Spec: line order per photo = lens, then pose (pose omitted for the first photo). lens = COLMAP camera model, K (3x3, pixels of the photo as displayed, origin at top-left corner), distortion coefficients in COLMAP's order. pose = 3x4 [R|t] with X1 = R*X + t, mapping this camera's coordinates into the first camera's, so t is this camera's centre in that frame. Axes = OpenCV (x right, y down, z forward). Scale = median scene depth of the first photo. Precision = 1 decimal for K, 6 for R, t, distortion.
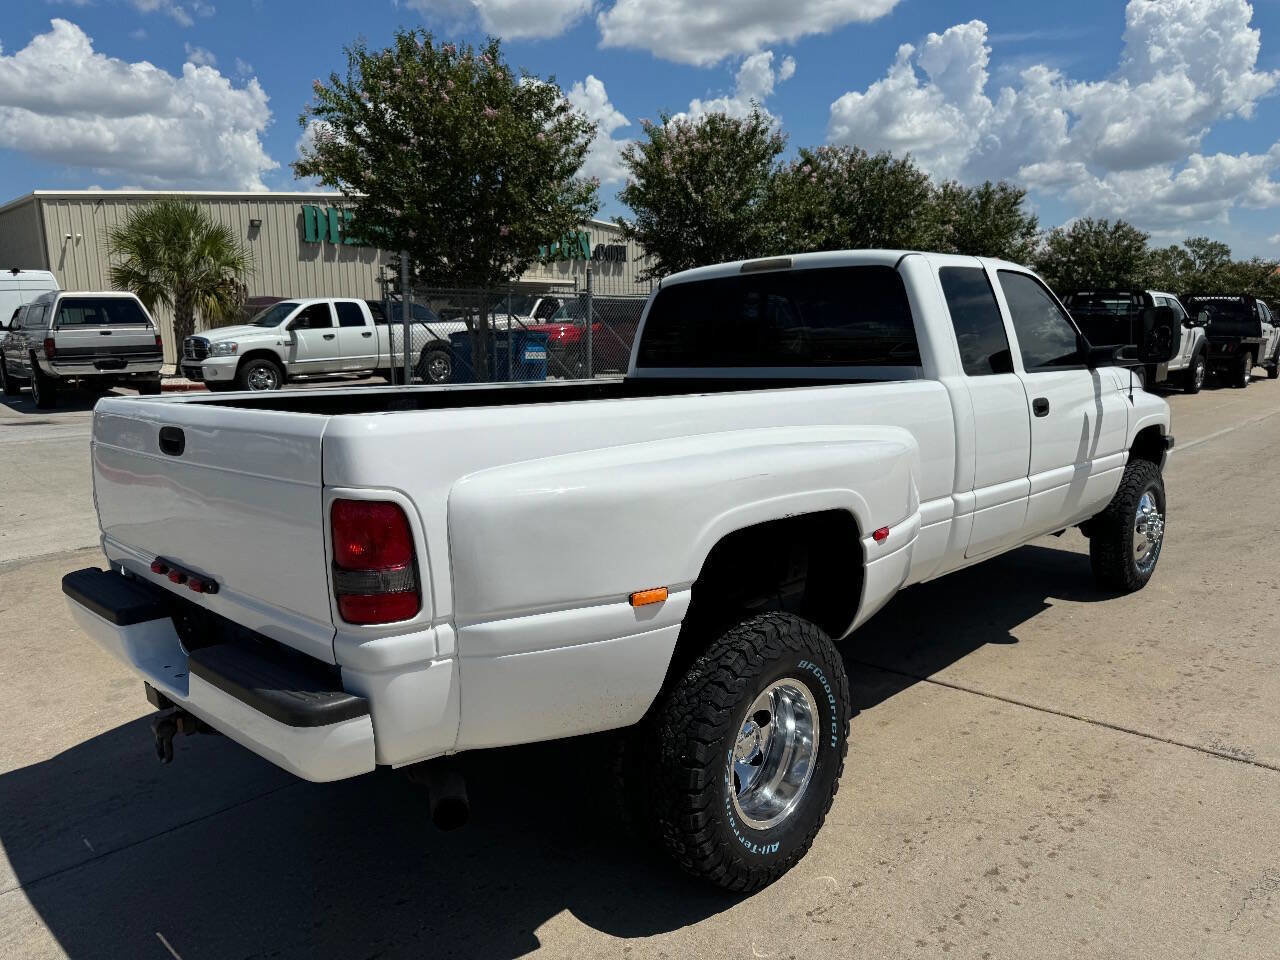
lens RADIAL K [[913.7, 0, 644.3], [0, 913.7, 484.0], [0, 0, 1]] dist [0.024826, -0.033053]
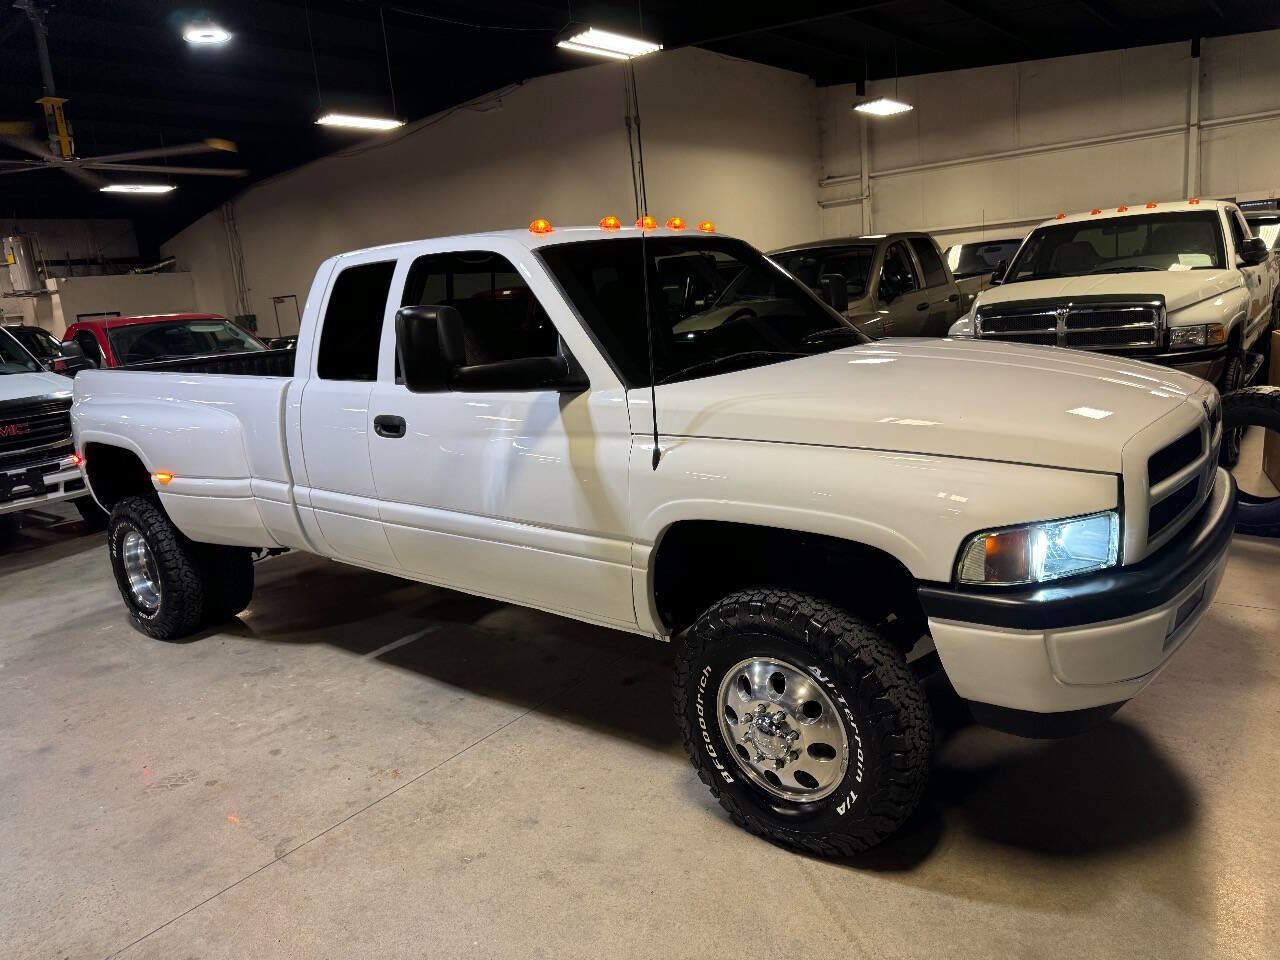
lens RADIAL K [[913.7, 0, 641.1], [0, 913.7, 481.4], [0, 0, 1]] dist [0.024826, -0.033053]
pose [[0.093286, 0.227181, -0.969374, 1.863281], [-0.076268, 0.972390, 0.220549, -0.345196], [0.992714, 0.053358, 0.108037, 1.660905]]
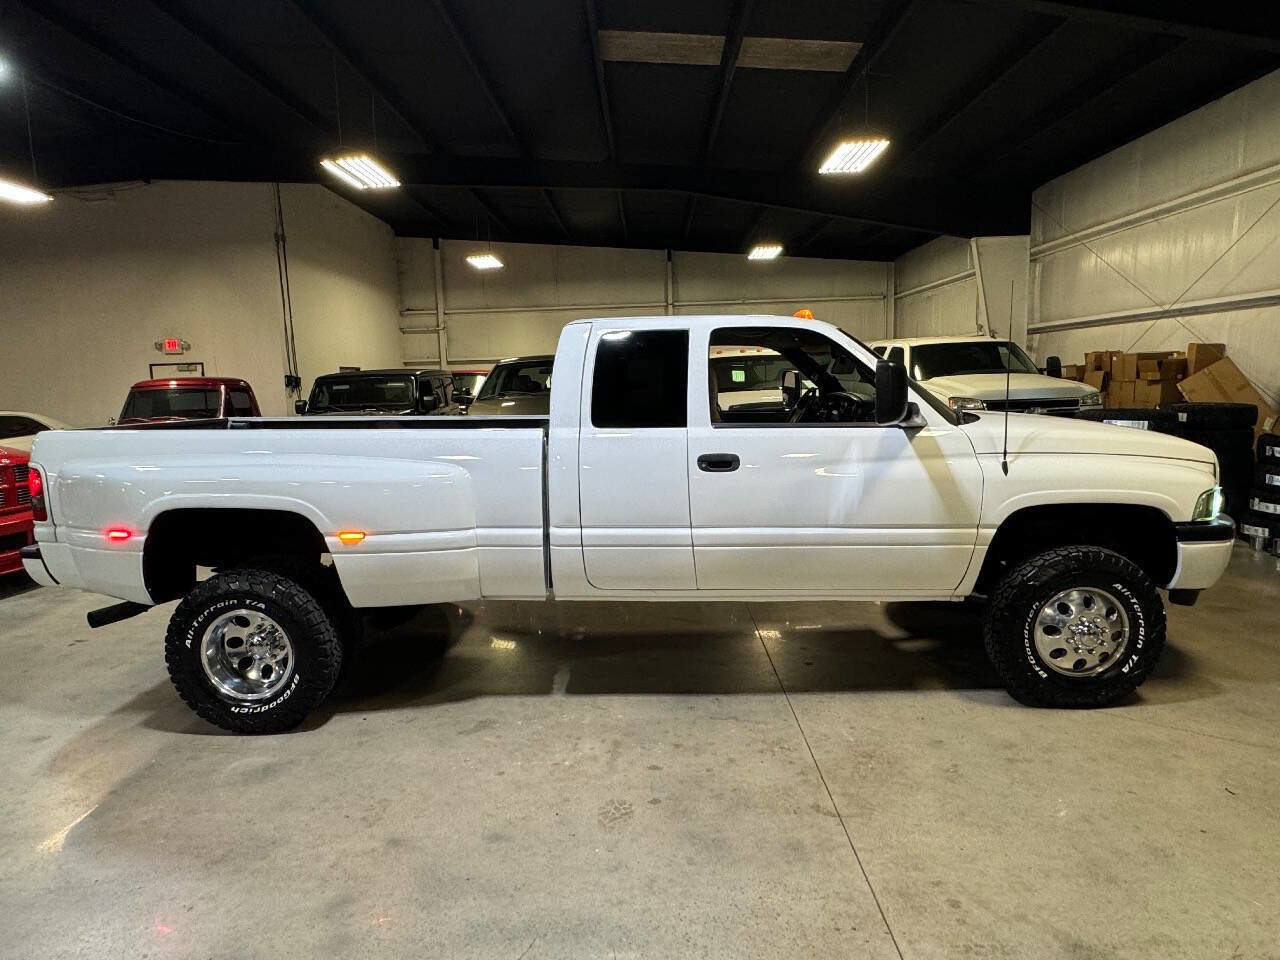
lens RADIAL K [[771.5, 0, 633.4], [0, 771.5, 481.1], [0, 0, 1]] dist [-0.000426, -0.006707]
pose [[0.672903, 0.103455, -0.732461, 1.444502], [-0.106390, 0.993413, 0.042573, -0.130094], [0.732040, 0.049279, 0.679477, 0.518037]]
